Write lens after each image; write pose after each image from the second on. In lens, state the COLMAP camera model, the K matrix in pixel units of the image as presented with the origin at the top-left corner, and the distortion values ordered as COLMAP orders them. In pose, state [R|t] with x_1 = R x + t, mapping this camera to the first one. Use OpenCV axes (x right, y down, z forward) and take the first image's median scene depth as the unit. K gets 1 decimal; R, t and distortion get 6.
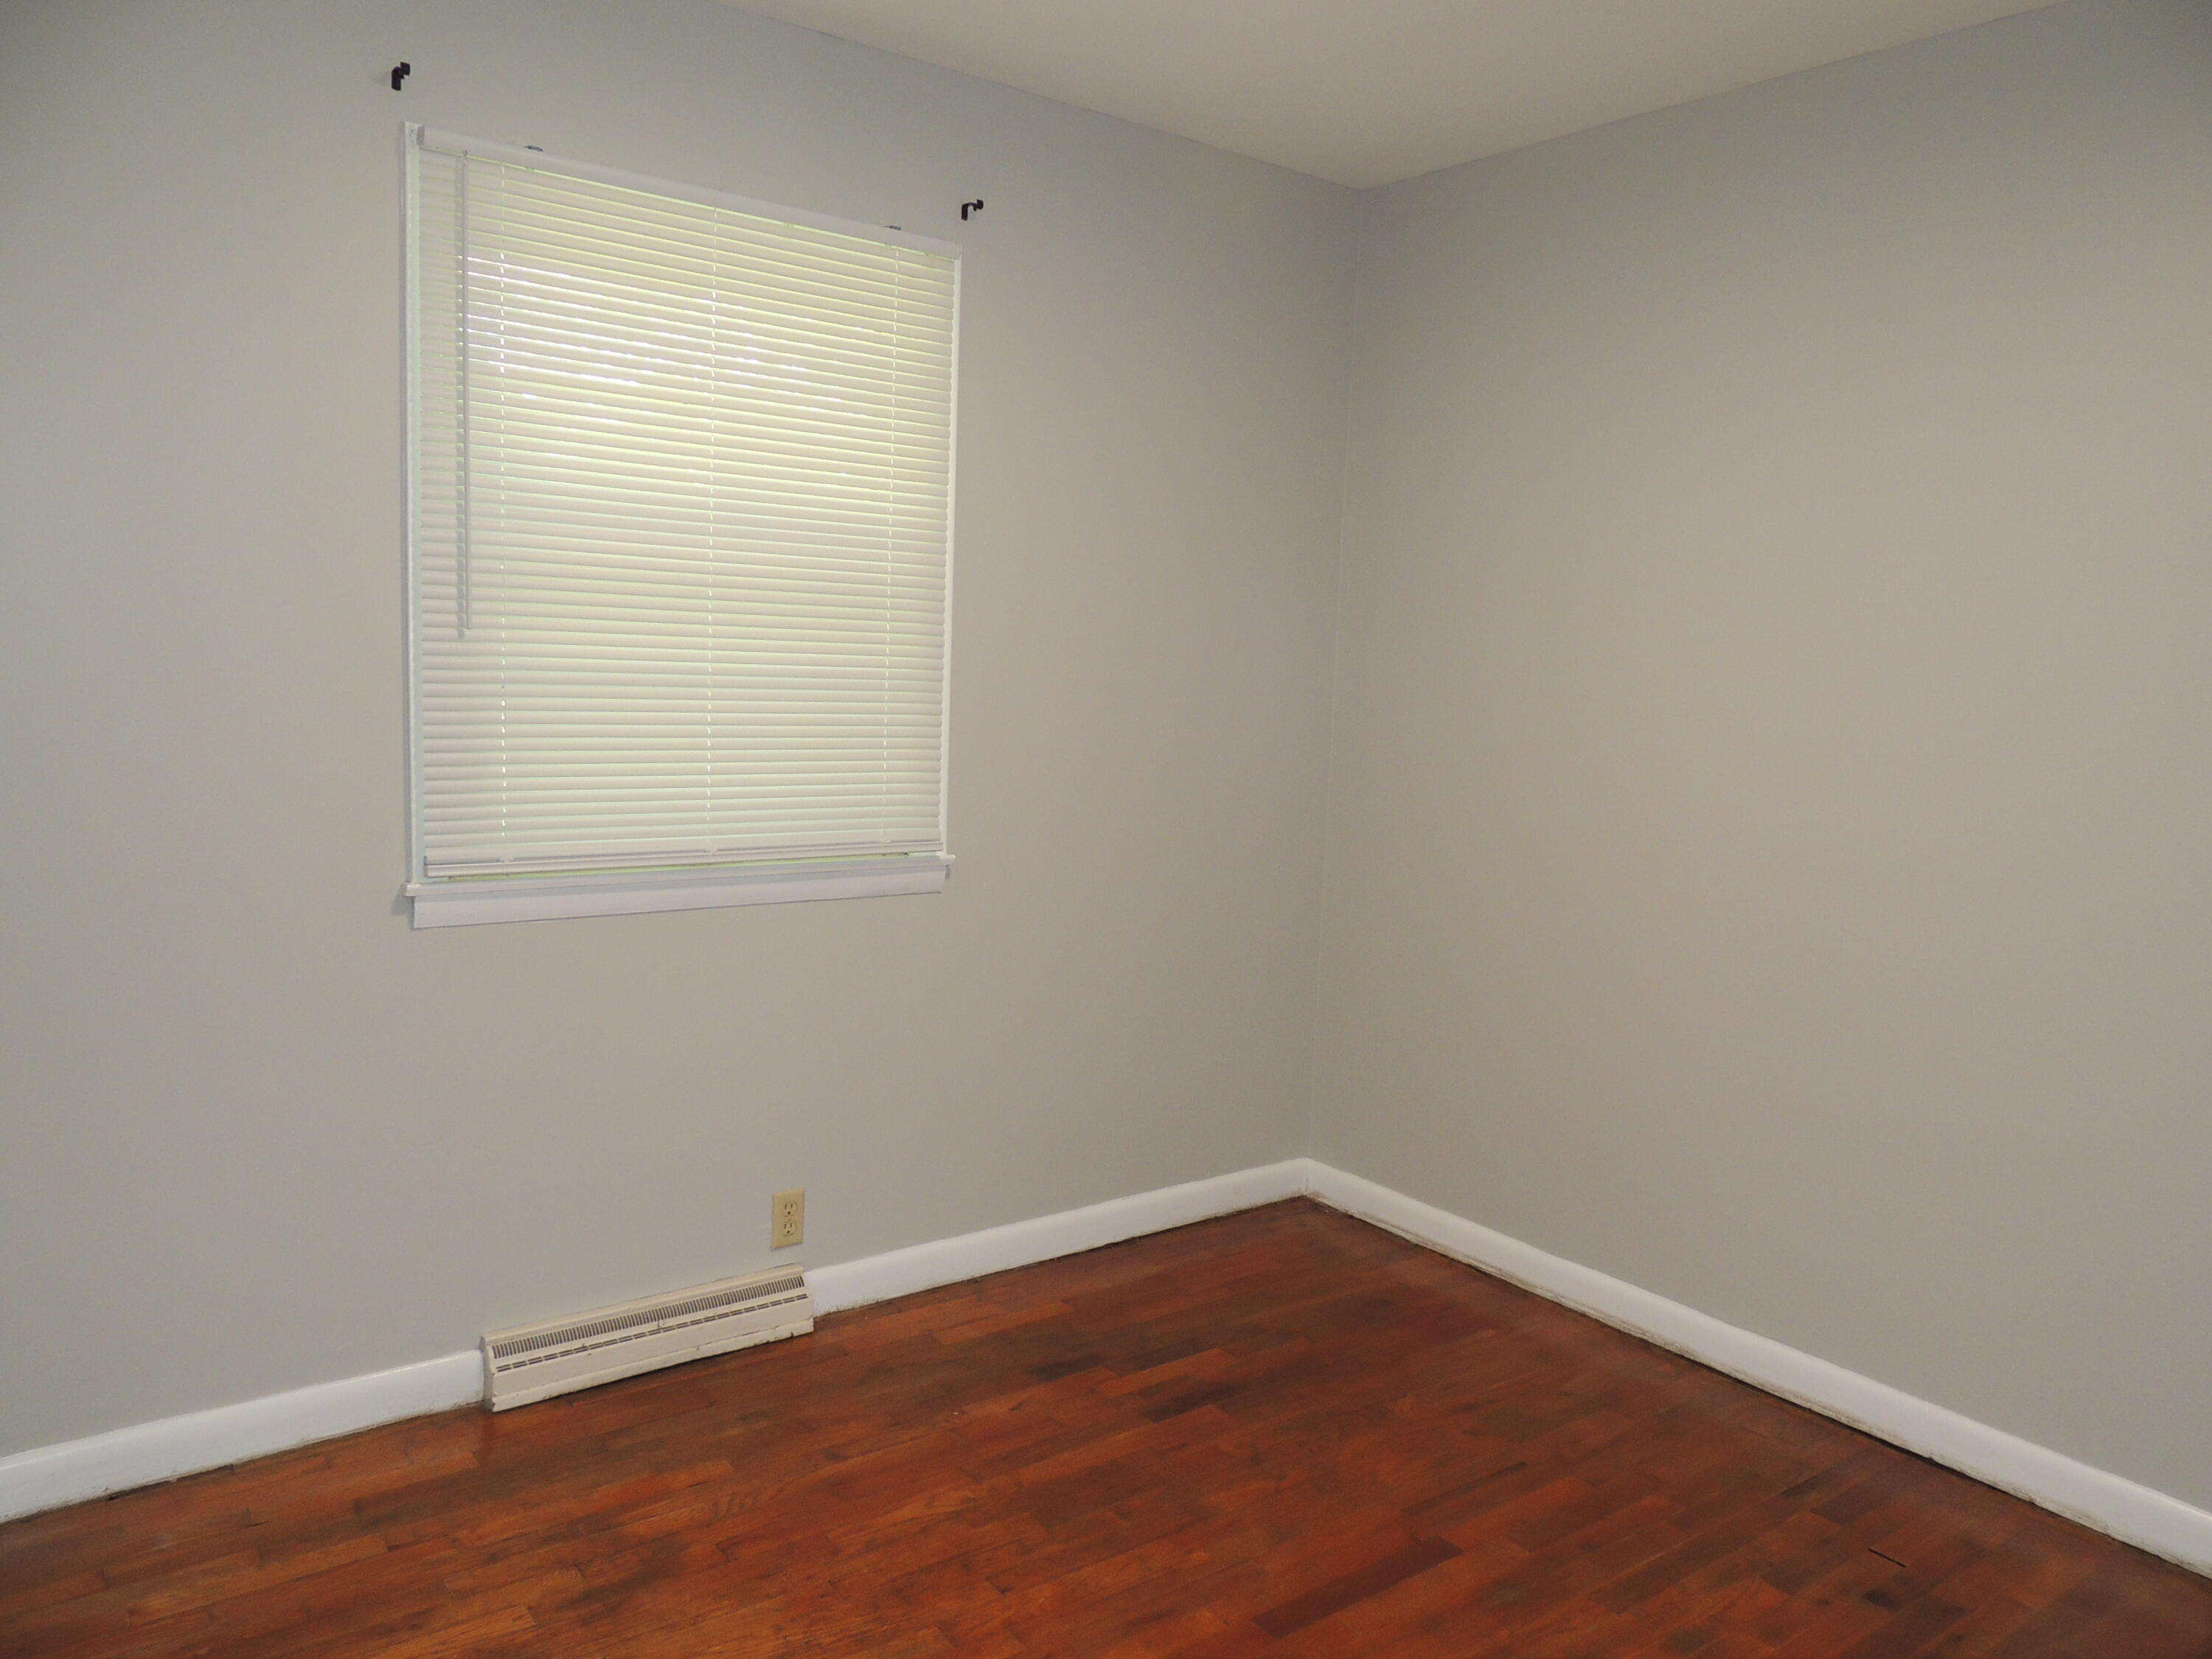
lens RADIAL K [[1572.3, 0, 1104.9], [0, 1572.3, 843.2], [0, 0, 1]] dist [-0.014620, 0.006283]
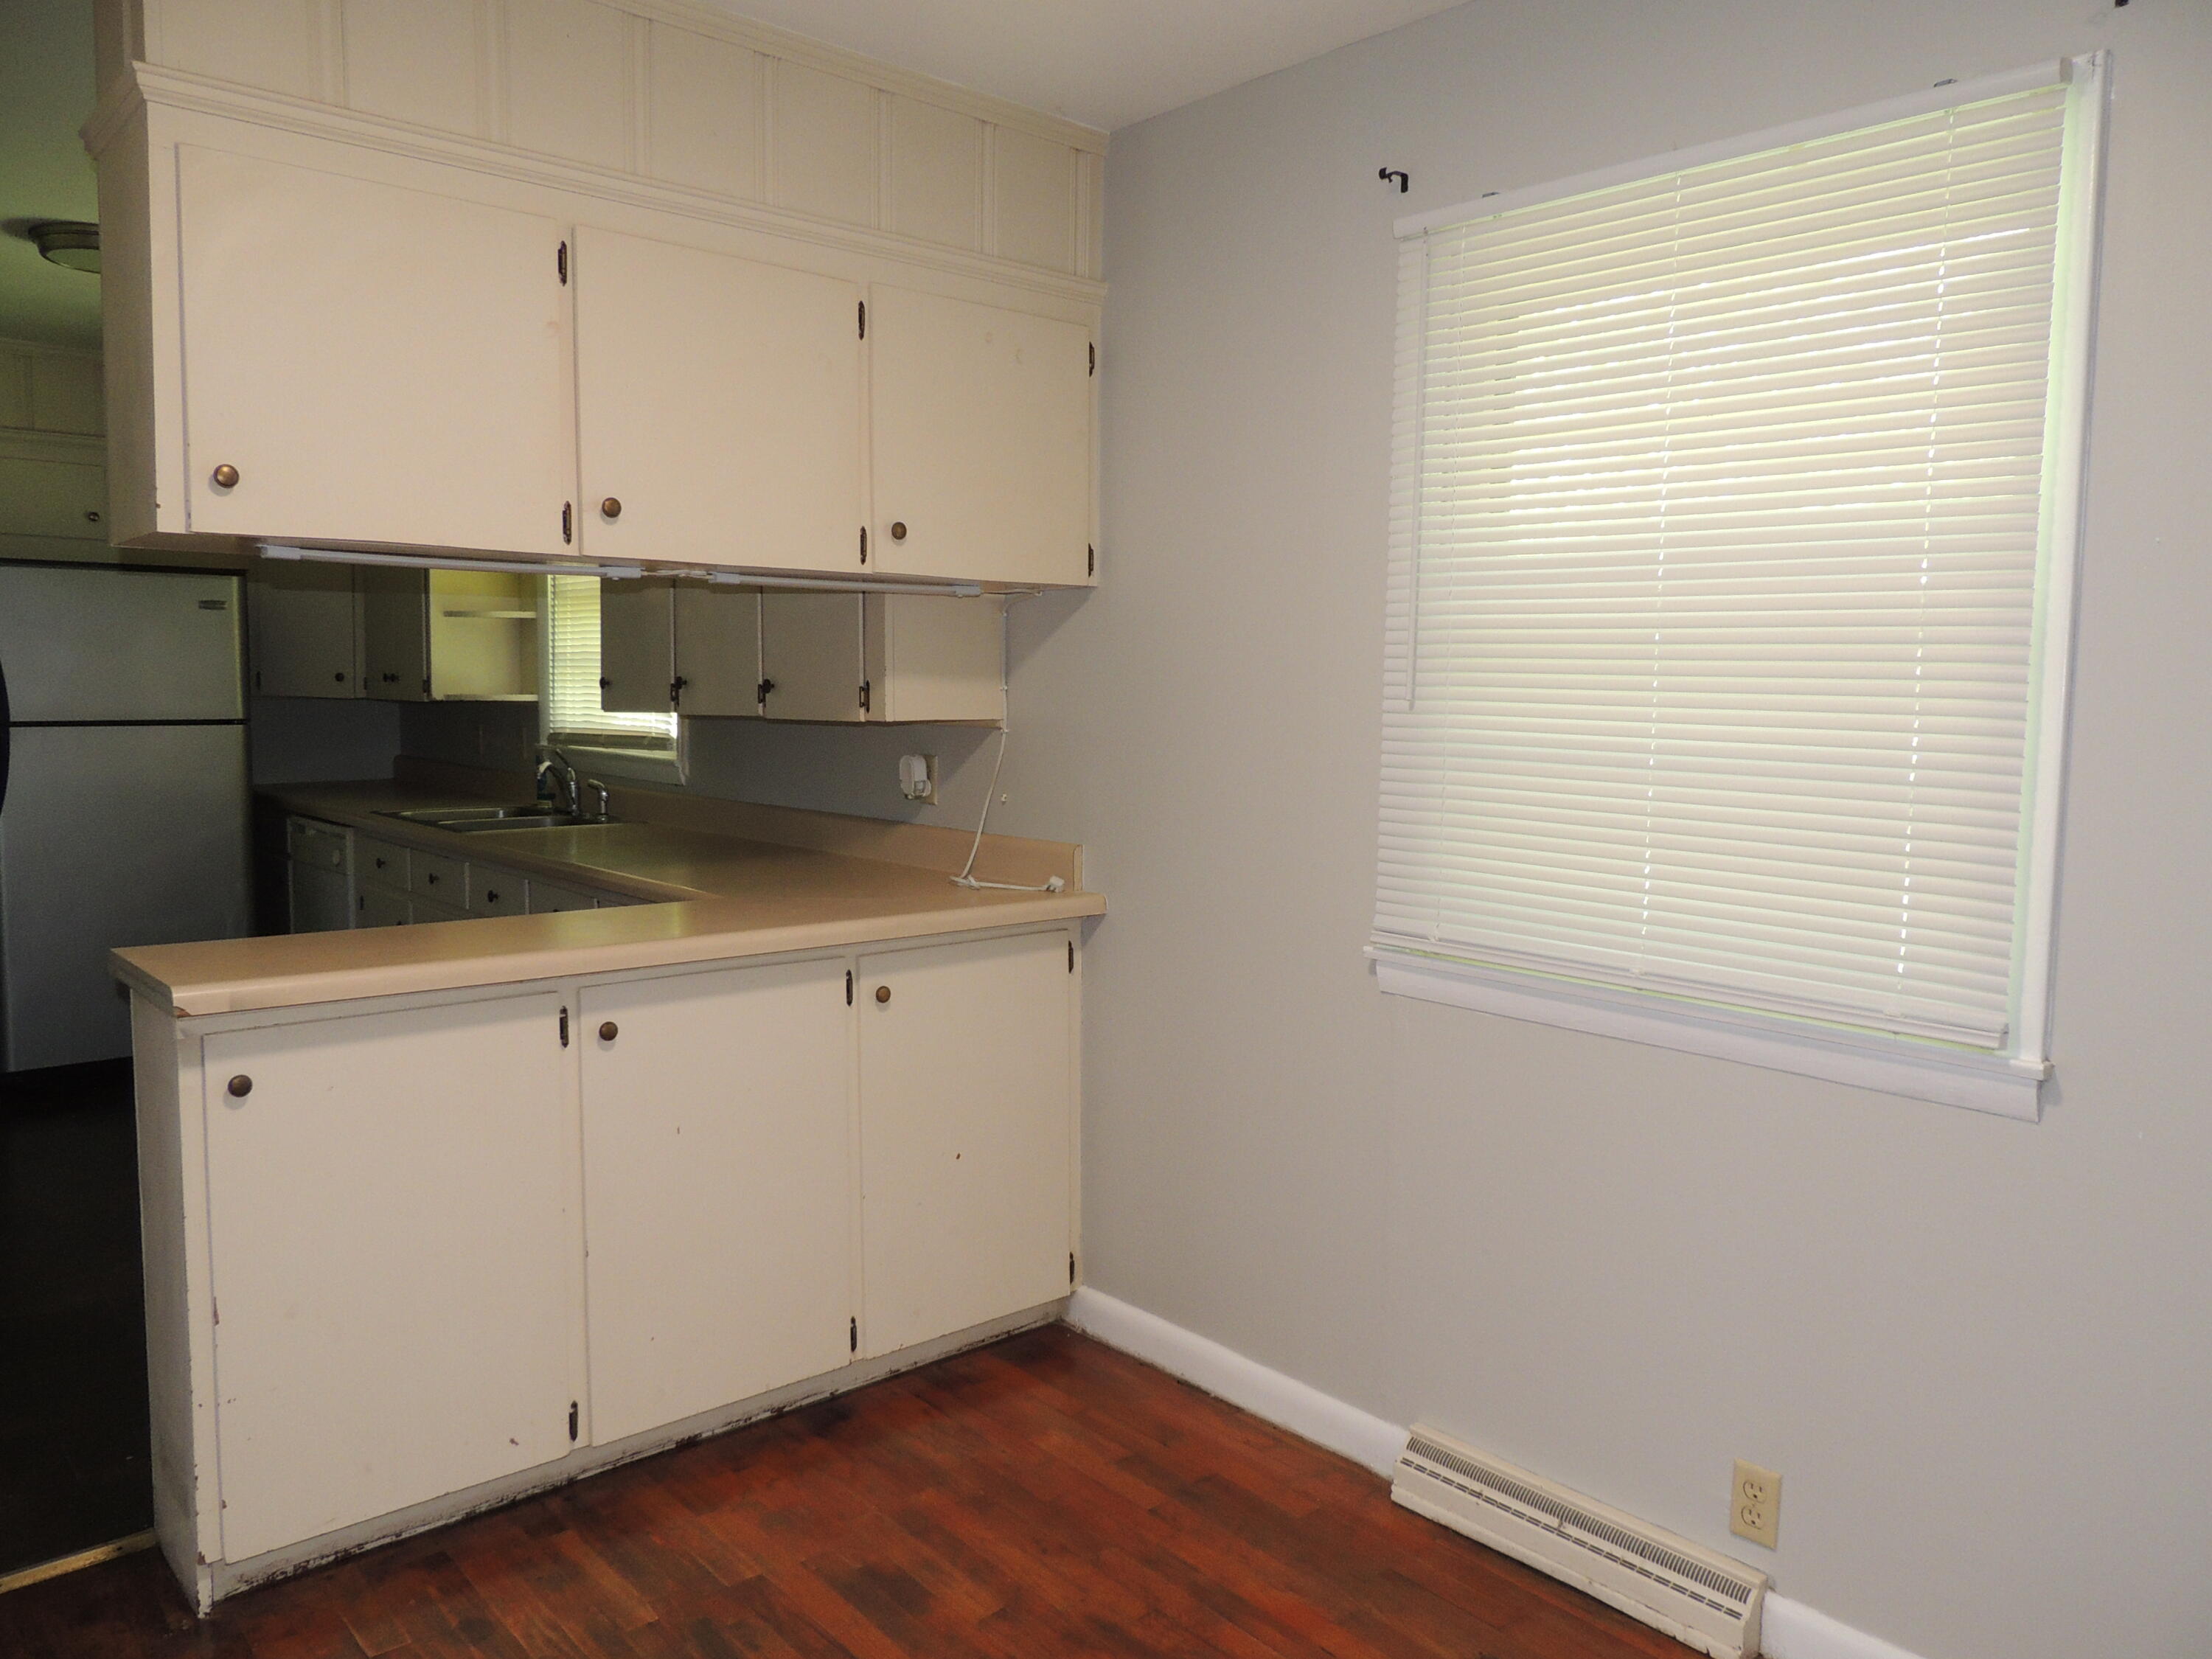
lens RADIAL K [[1572.3, 0, 1100.3], [0, 1572.3, 828.0], [0, 0, 1]] dist [-0.014620, 0.006283]
pose [[0.080155, 0.058518, -0.995063, 0.539743], [-0.135051, 0.989708, 0.047325, -0.071748], [0.987591, 0.130591, 0.087233, 0.679242]]
